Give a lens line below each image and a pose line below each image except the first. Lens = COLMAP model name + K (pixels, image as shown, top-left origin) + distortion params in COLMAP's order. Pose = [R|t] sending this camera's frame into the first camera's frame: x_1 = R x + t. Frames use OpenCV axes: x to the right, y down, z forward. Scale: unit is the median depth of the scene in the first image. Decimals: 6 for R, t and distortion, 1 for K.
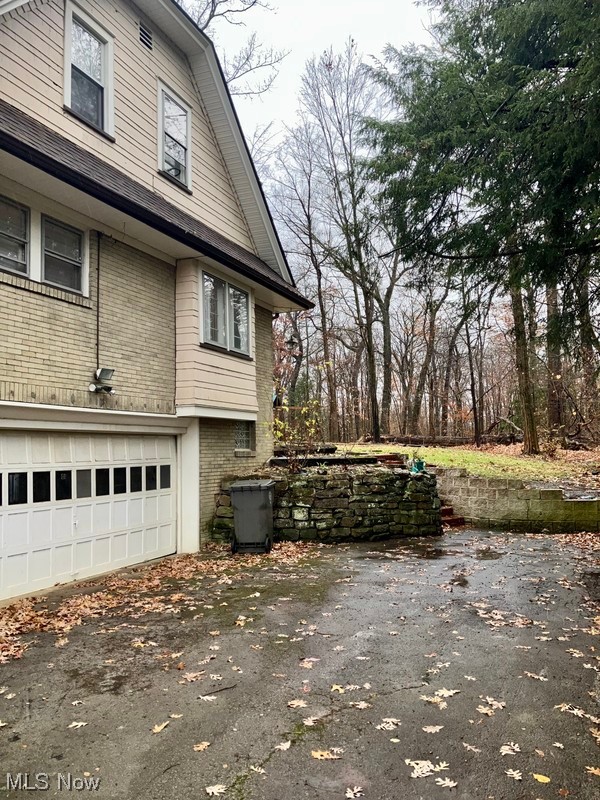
lens RADIAL K [[661.1, 0, 300.0], [0, 661.1, 400.0], [0, 0, 1]] dist [0.006455, 0.007751]
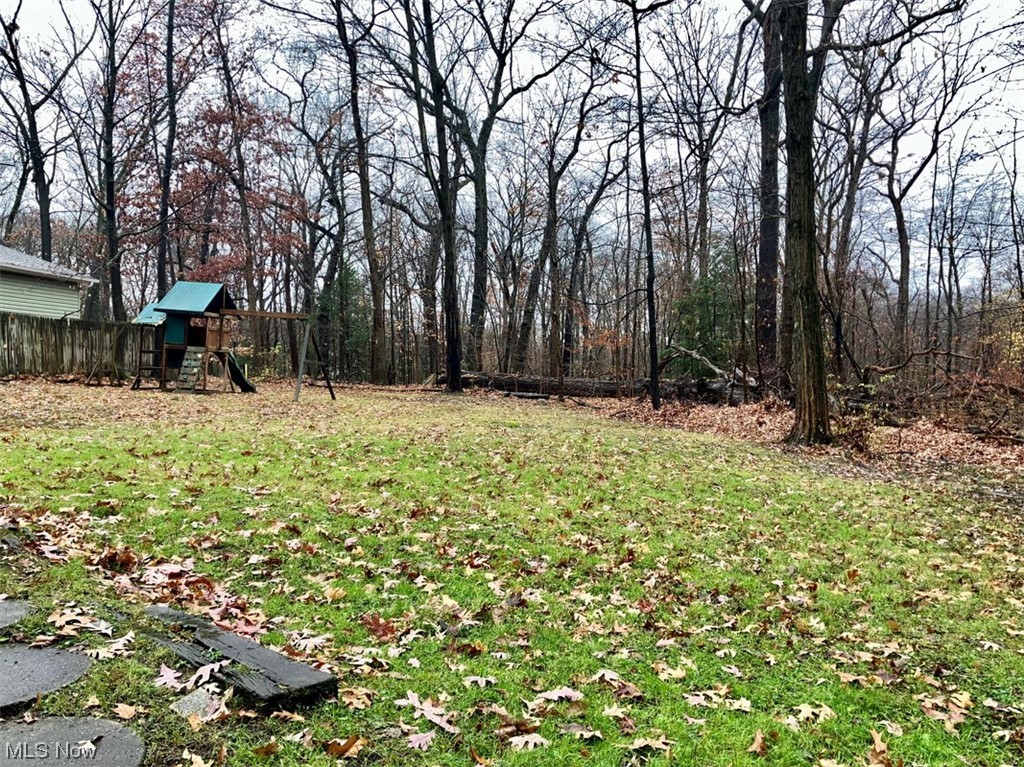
lens RADIAL K [[846.2, 0, 512.0], [0, 846.2, 383.5], [0, 0, 1]] dist [0.006455, 0.007751]
pose [[0.986116, 0.013152, 0.165536, 0.034127], [-0.026280, 0.996656, 0.077368, 0.003905], [-0.163965, -0.080644, 0.983164, 0.228237]]
